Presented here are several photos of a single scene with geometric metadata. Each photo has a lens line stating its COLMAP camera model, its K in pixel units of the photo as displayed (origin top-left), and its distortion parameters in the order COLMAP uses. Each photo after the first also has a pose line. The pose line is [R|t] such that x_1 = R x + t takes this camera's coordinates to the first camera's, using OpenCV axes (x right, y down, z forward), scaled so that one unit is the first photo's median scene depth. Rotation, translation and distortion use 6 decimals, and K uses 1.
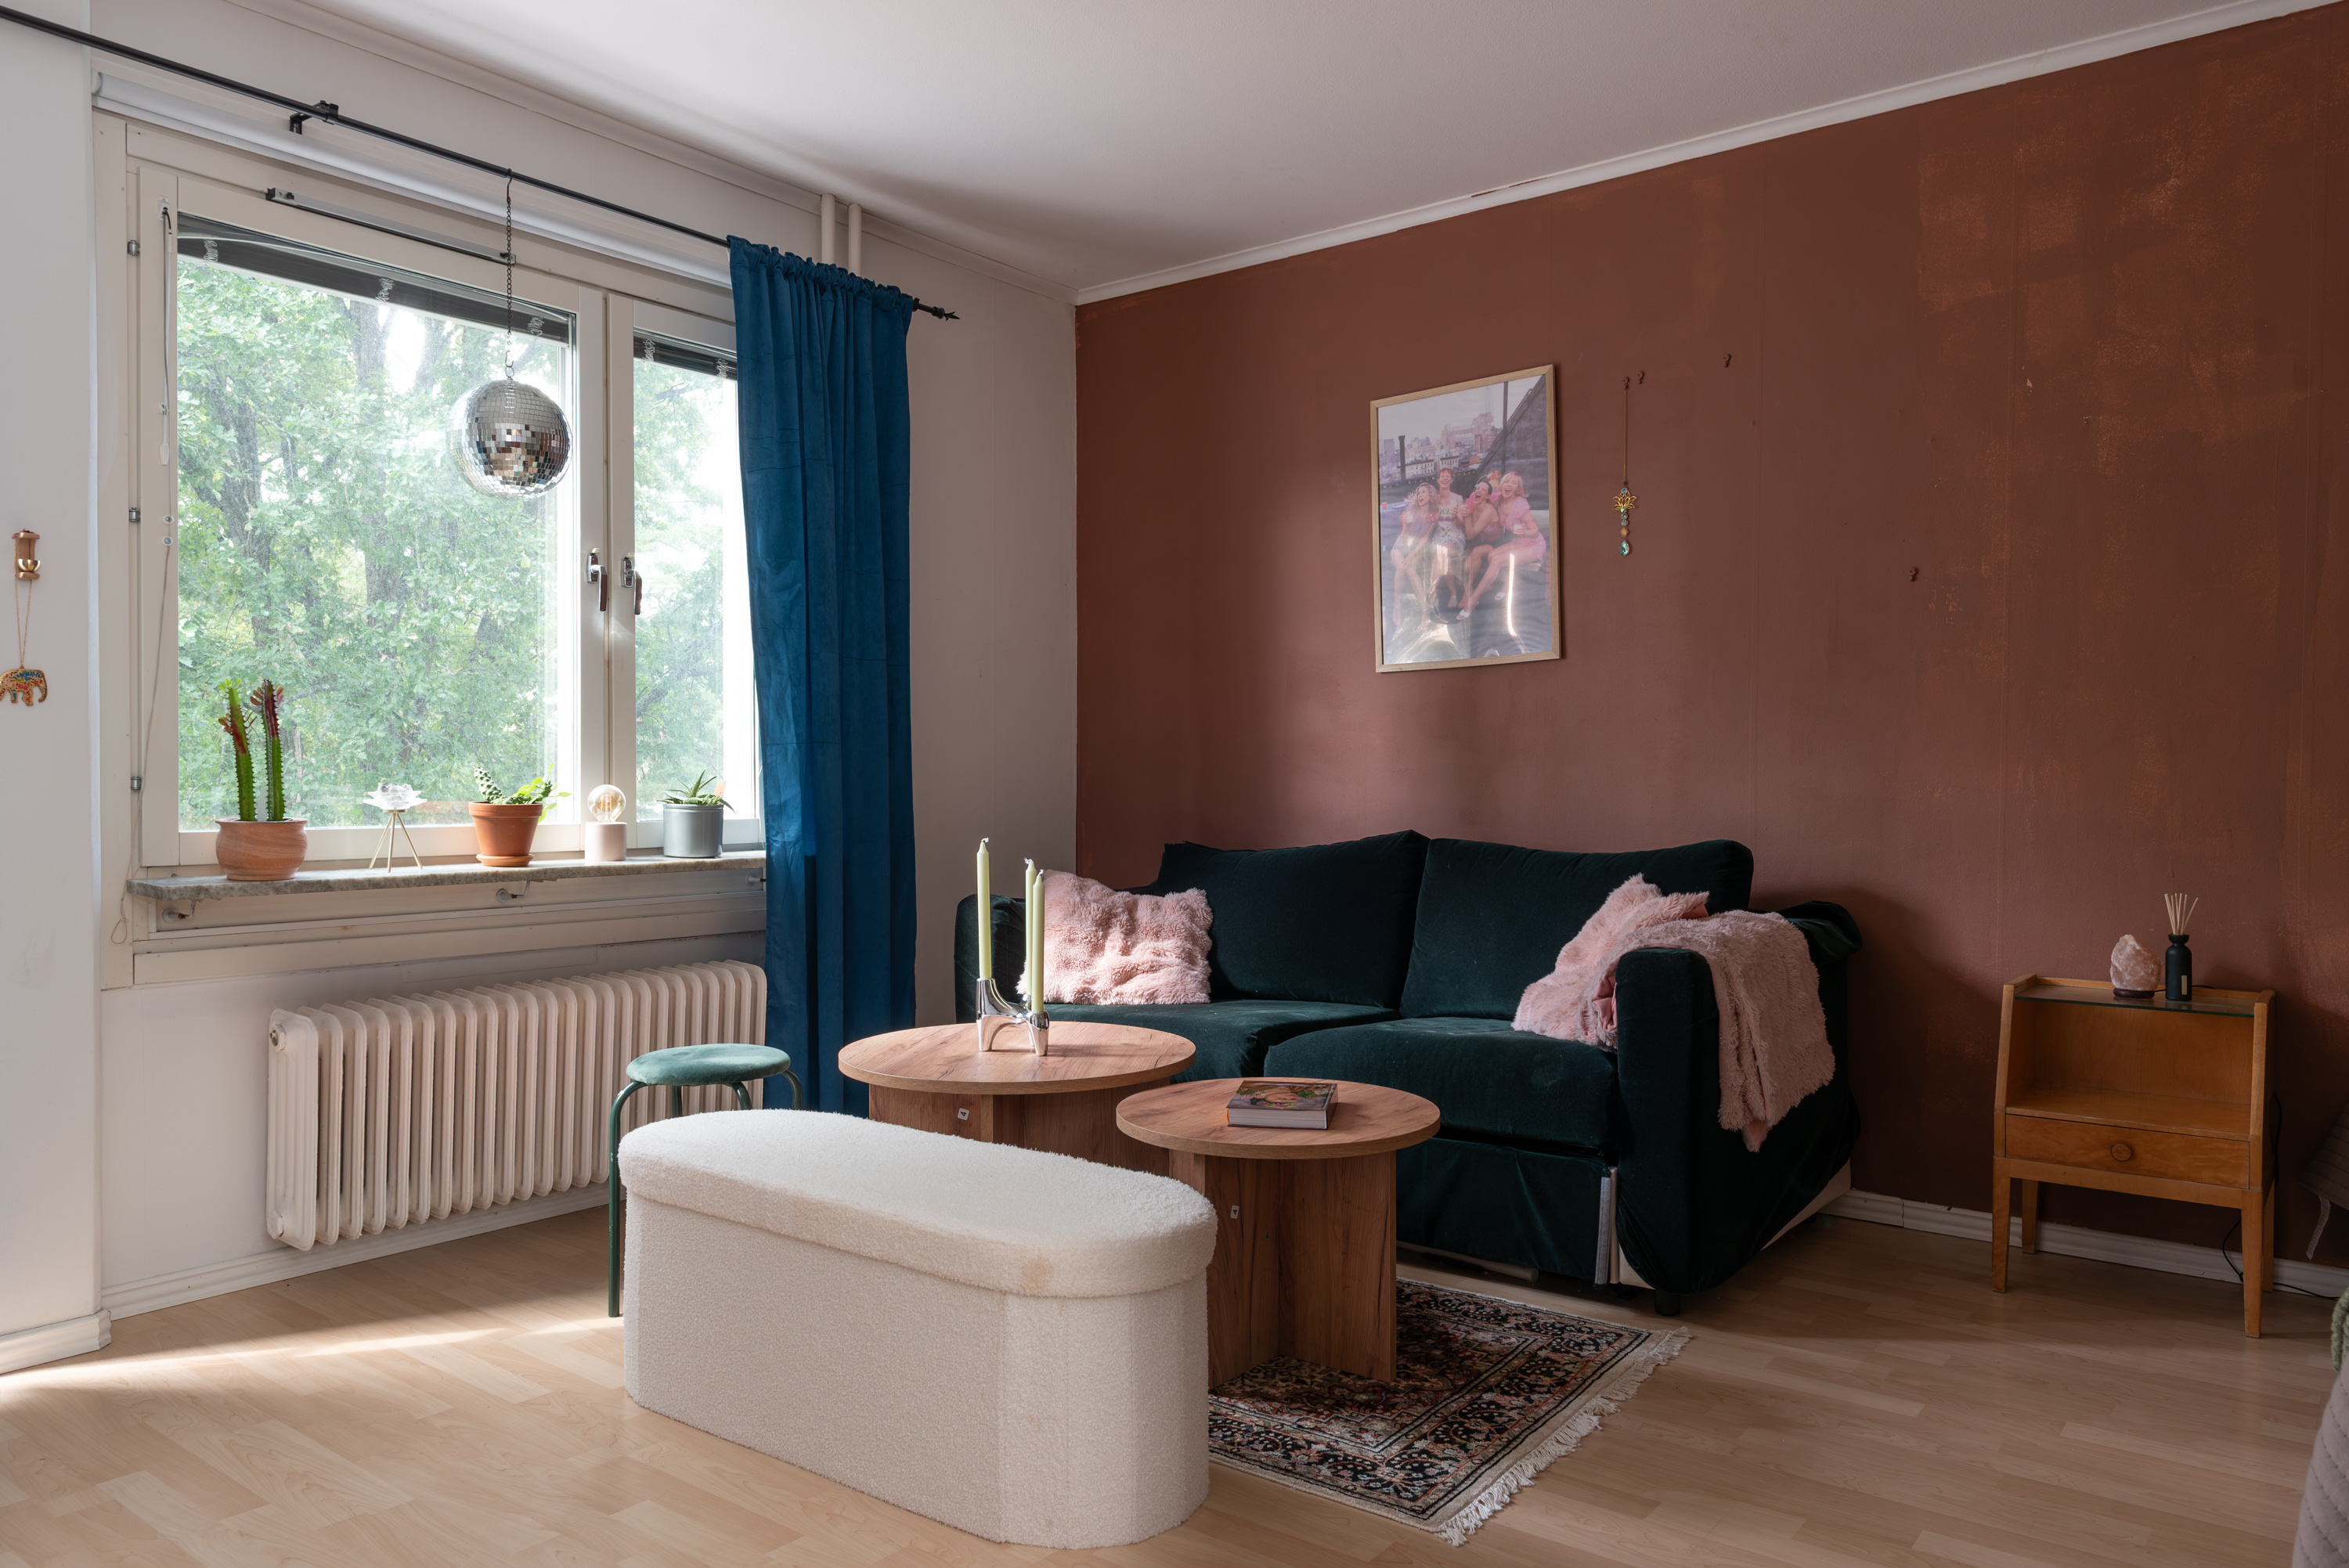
lens RADIAL K [[1608.3, 0, 1180.4], [0, 1608.3, 792.1], [0, 0, 1]] dist [0.008493, -0.006354]
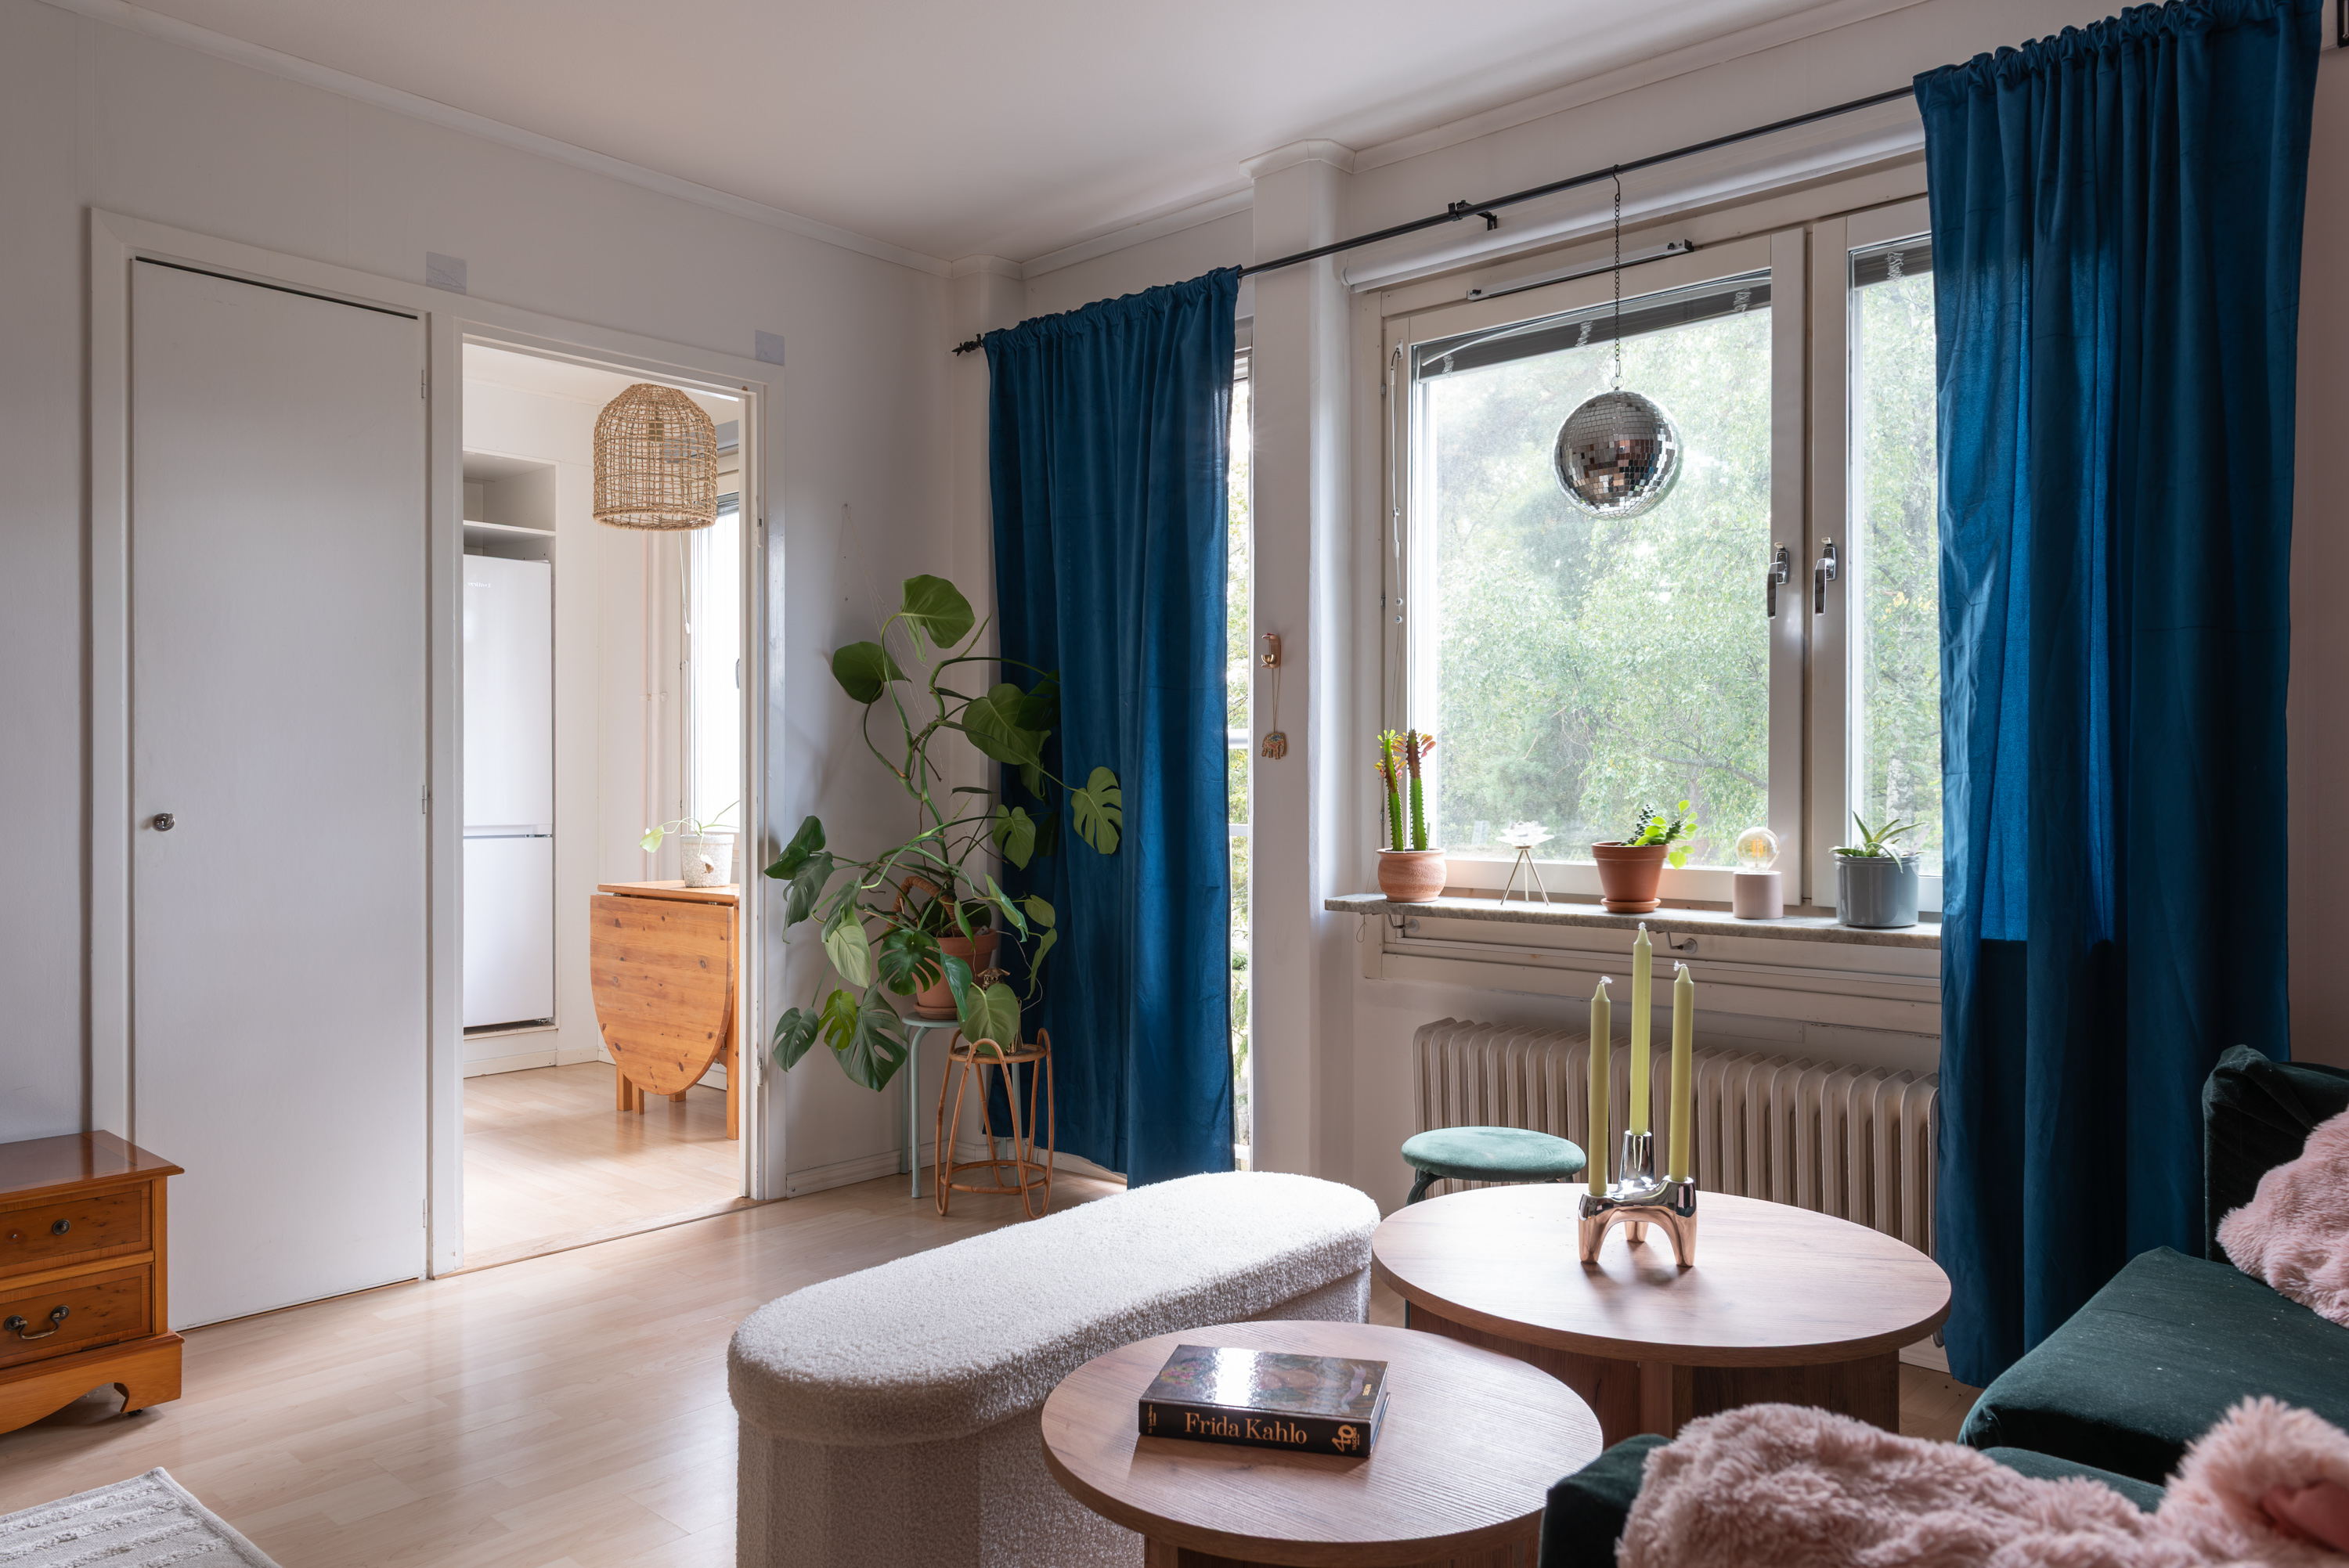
lens RADIAL K [[1595.1, 0, 1162.8], [0, 1595.1, 791.1], [0, 0, 1]] dist [0.002616, -0.001972]
pose [[-0.078100, 0.003353, -0.996940, 0.515631], [-0.009691, 0.999945, 0.004123, -0.024746], [0.996898, 0.009983, -0.078063, 0.795631]]
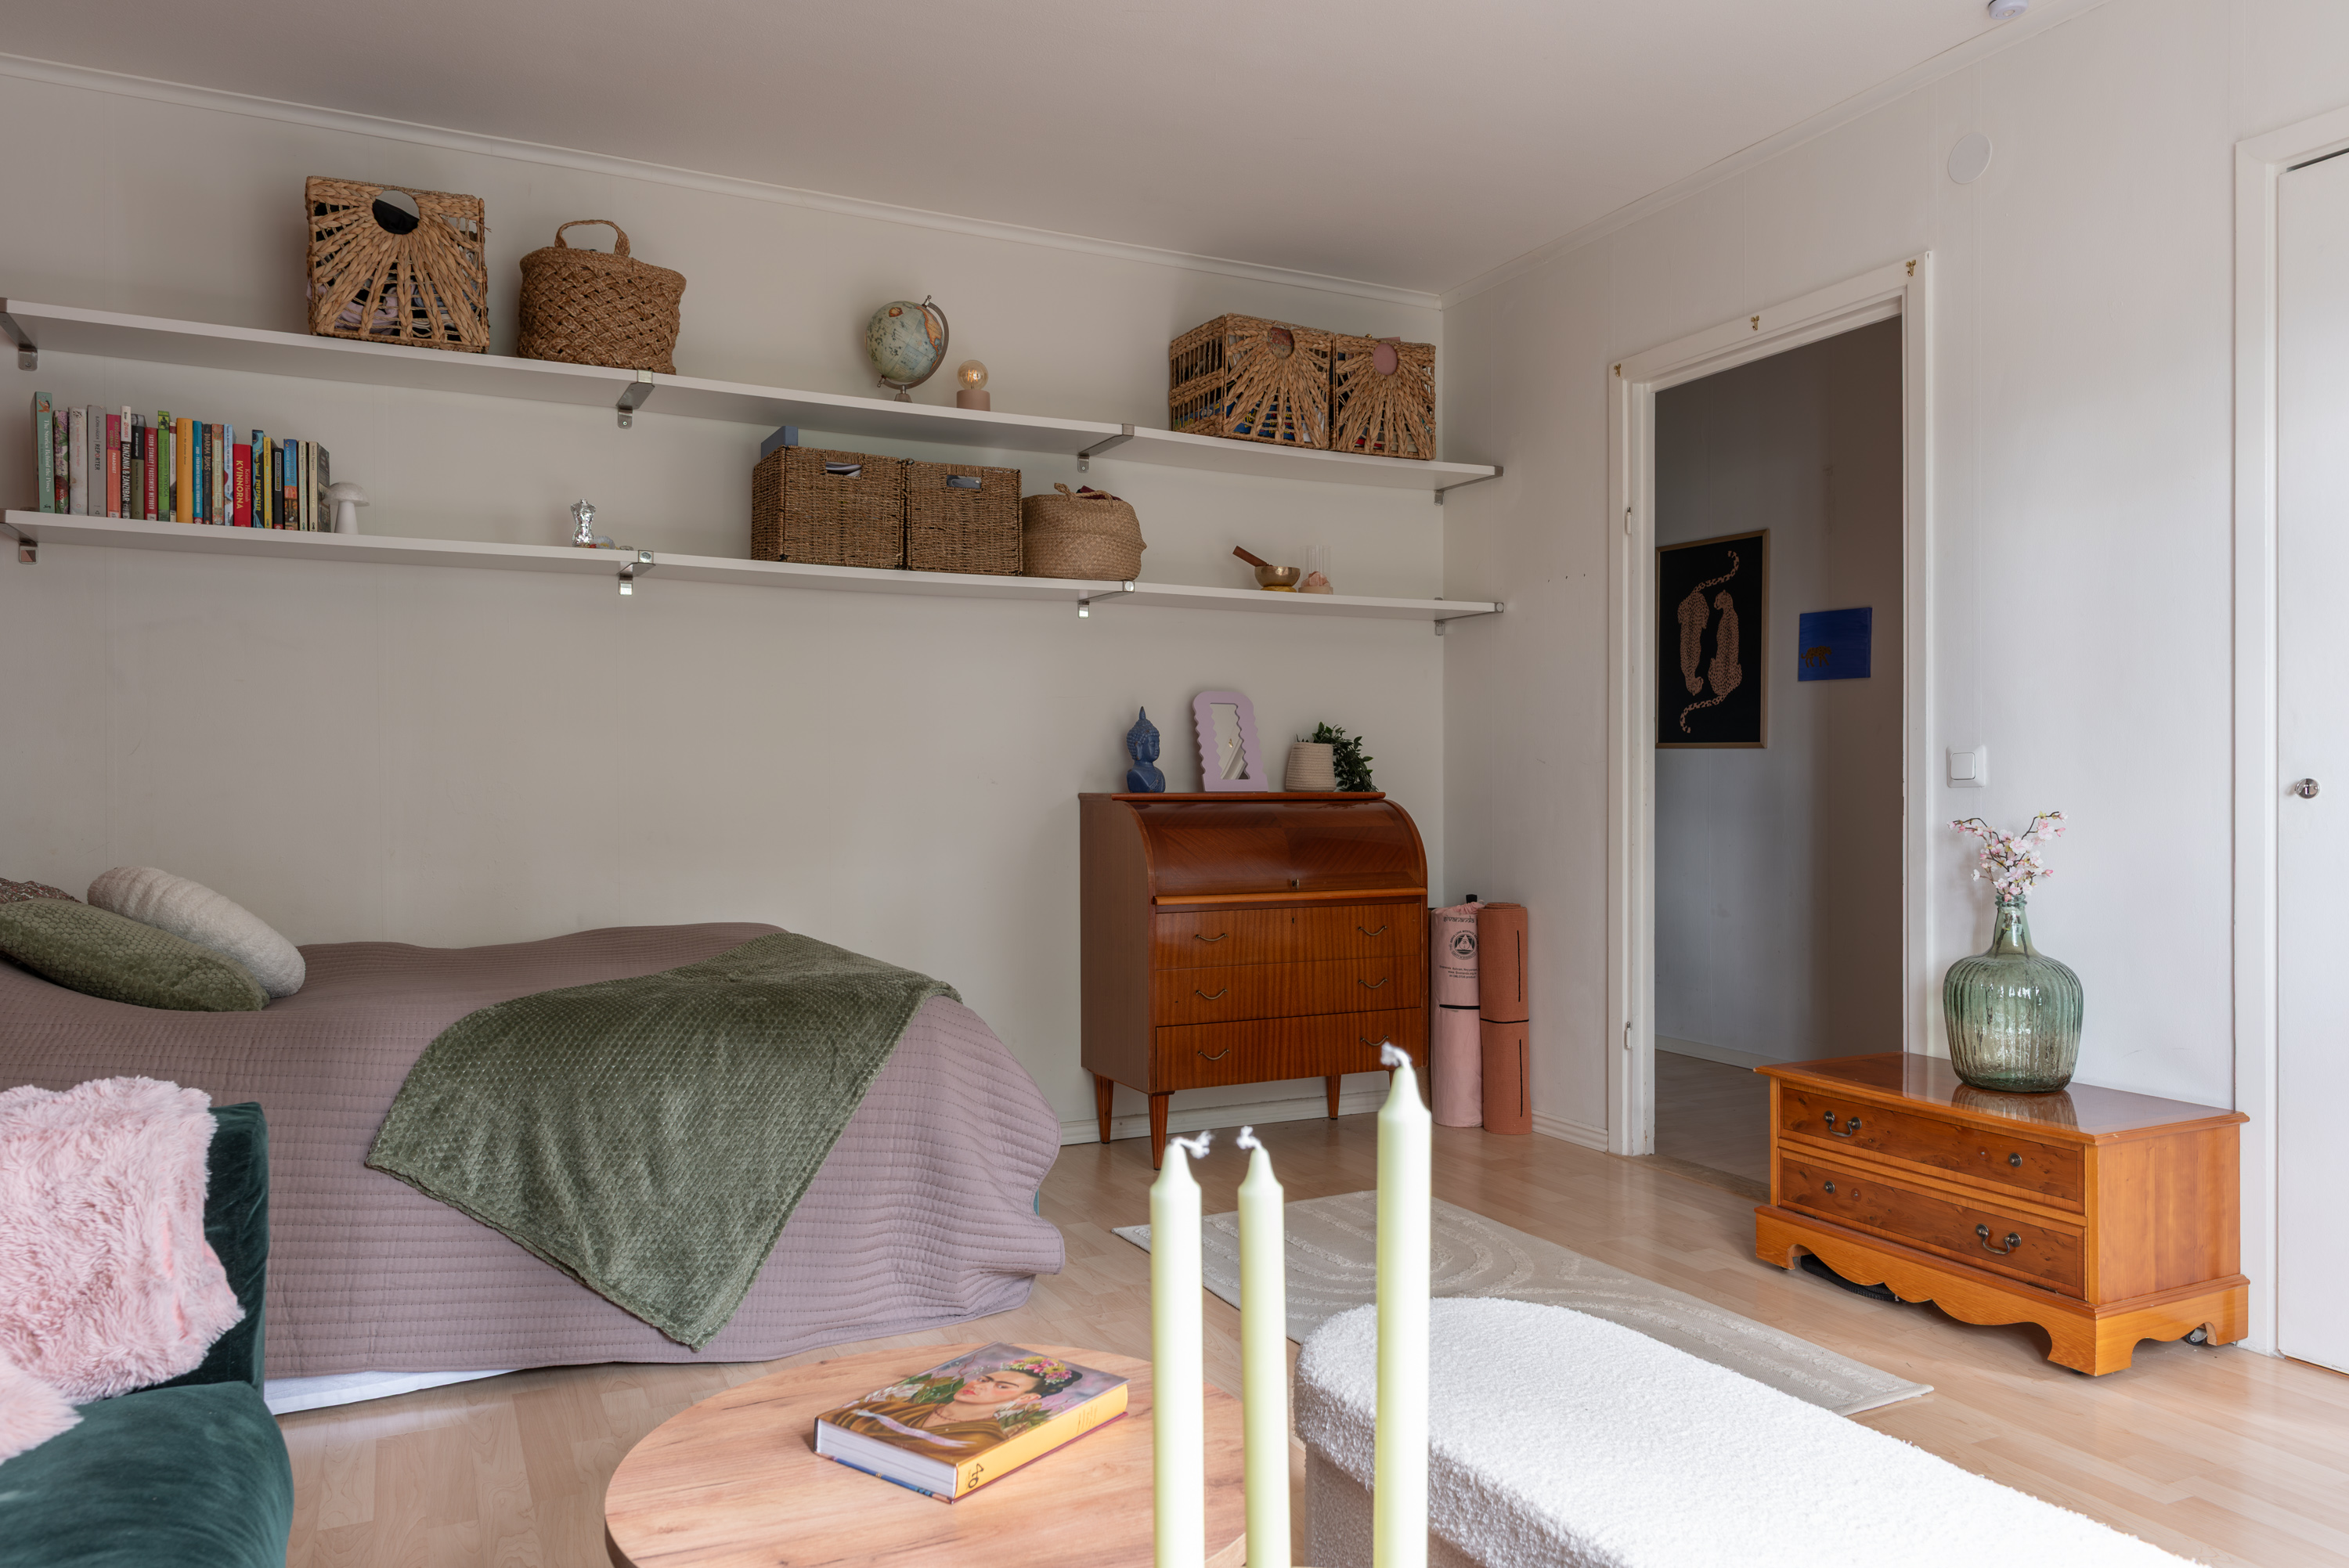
lens RADIAL K [[1597.4, 0, 1177.5], [0, 1597.4, 791.9], [0, 0, 1]] dist [0.007610, -0.008353]
pose [[-0.898706, -0.001219, 0.438549, -0.174128], [0.005361, 0.999891, 0.013765, -0.010728], [-0.438518, 0.014722, -0.898602, 1.135599]]
